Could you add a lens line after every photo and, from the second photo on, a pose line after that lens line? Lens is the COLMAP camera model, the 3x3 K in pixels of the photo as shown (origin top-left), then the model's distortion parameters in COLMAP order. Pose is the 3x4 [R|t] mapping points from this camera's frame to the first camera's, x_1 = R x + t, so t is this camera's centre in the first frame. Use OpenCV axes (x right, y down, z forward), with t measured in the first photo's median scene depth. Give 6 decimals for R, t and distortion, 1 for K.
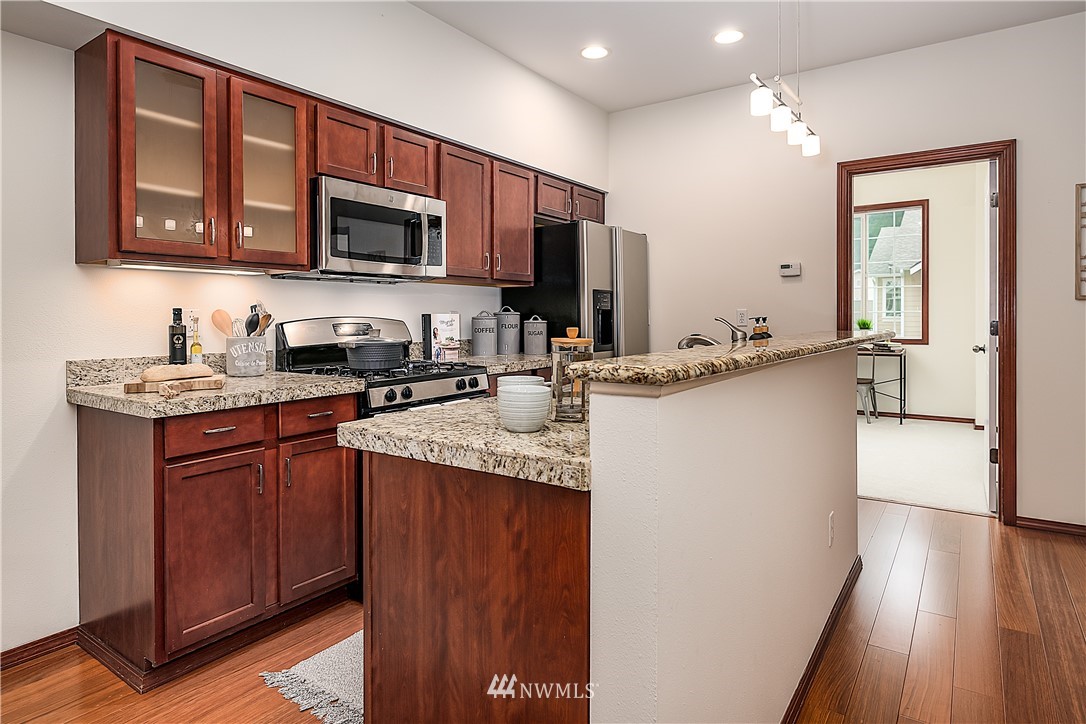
lens RADIAL K [[597.7, 0, 550.5], [0, 597.7, 323.6], [0, 0, 1]] dist [0.005142, -0.001982]
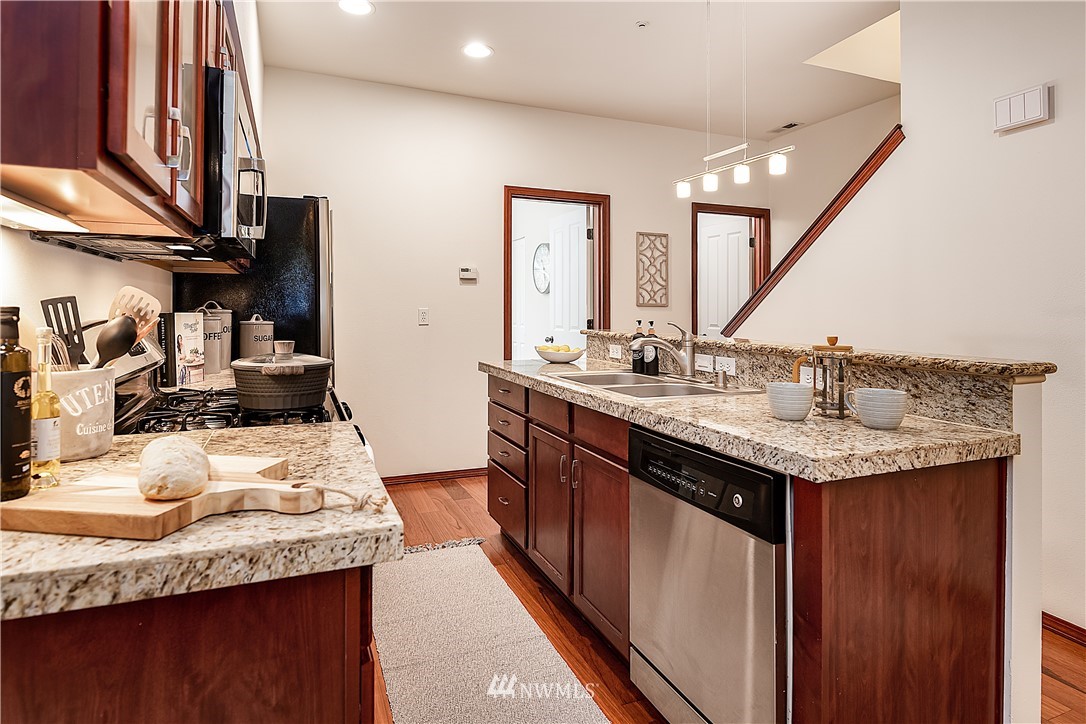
lens RADIAL K [[597.7, 0, 526.5], [0, 597.7, 305.6], [0, 0, 1]] dist [0.005142, -0.001982]
pose [[0.553843, 0.014128, 0.832501, -1.365667], [0.000104, 0.999855, -0.017037, -0.035039], [-0.832621, 0.009522, 0.553761, 0.919860]]
